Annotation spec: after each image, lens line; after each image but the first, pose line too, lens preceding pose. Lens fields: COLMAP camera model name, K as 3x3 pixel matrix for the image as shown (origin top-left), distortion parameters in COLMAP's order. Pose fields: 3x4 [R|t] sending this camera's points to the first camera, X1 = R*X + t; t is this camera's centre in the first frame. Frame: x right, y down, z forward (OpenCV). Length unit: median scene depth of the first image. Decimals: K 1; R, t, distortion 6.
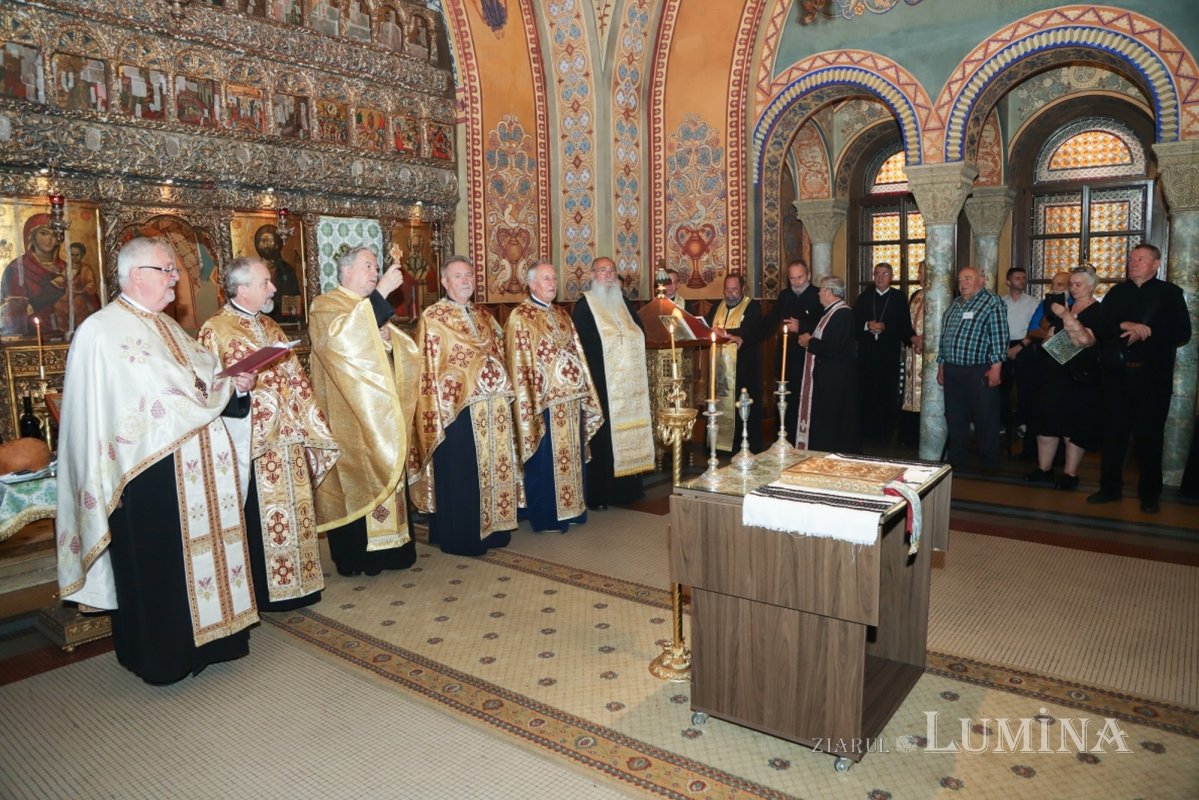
lens RADIAL K [[802.8, 0, 599.5], [0, 802.8, 400.0], [0, 0, 1]] dist [-0.137839, 0.073980]
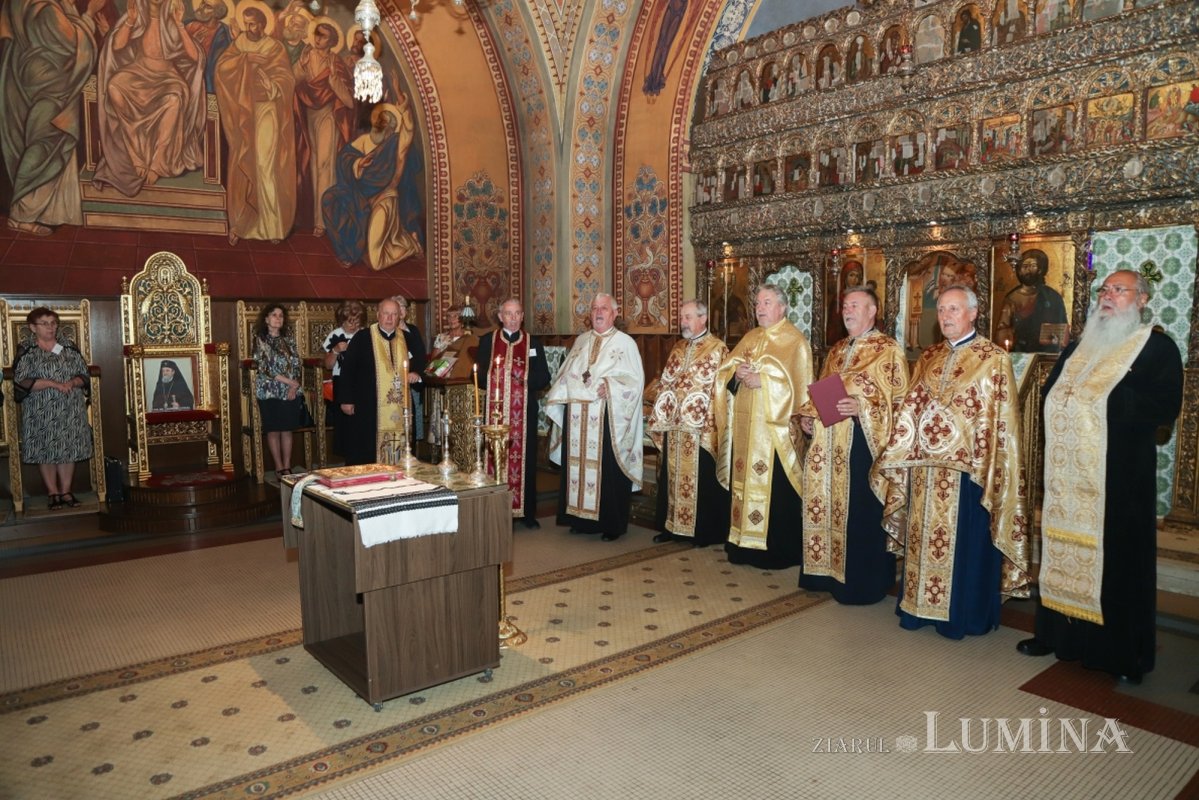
lens RADIAL K [[802.8, 0, 599.5], [0, 802.8, 400.0], [0, 0, 1]] dist [-0.137839, 0.073980]
pose [[-0.227485, 0.106182, -0.967975, 0.534508], [-0.115436, 0.984088, 0.135078, -0.091114], [0.966915, 0.142468, -0.211607, 0.595829]]
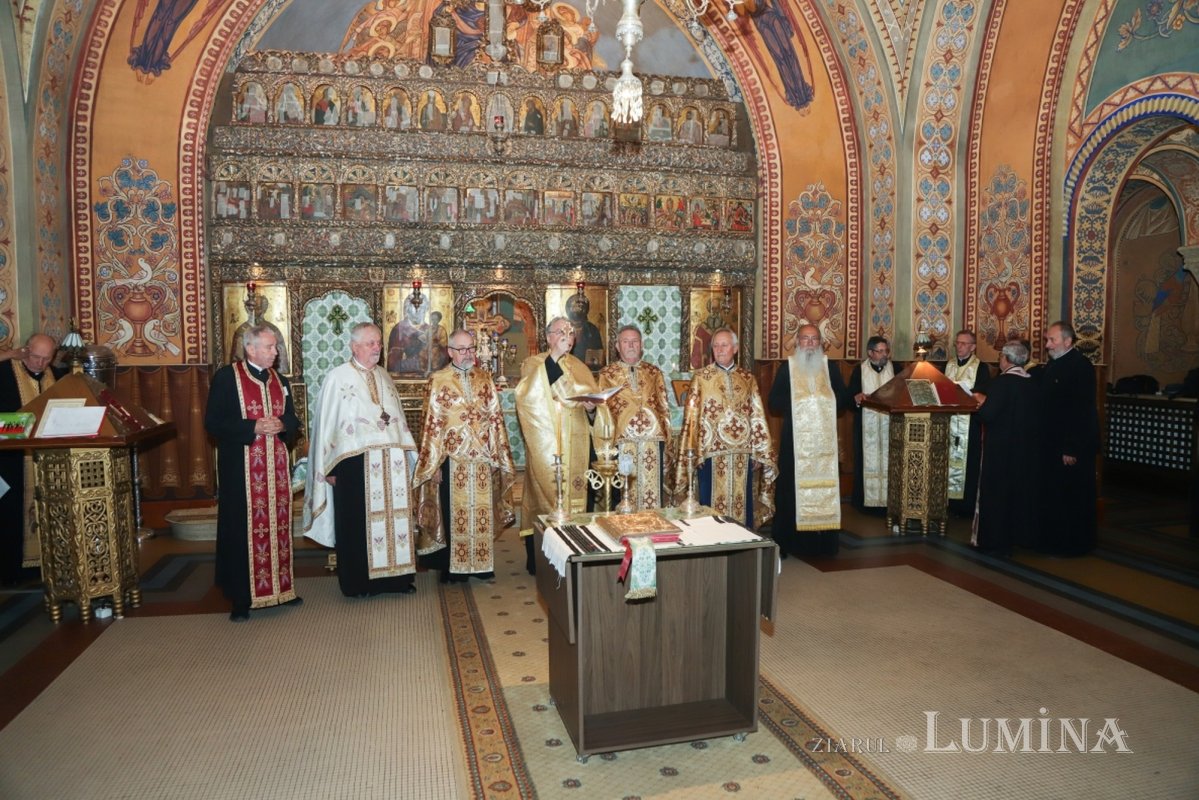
lens RADIAL K [[802.8, 0, 599.5], [0, 802.8, 400.0], [0, 0, 1]] dist [-0.137839, 0.073980]
pose [[0.781564, 0.061277, -0.620808, 0.363195], [-0.091141, 0.995702, -0.016460, -0.027279], [0.617131, 0.069446, 0.783790, 0.000073]]
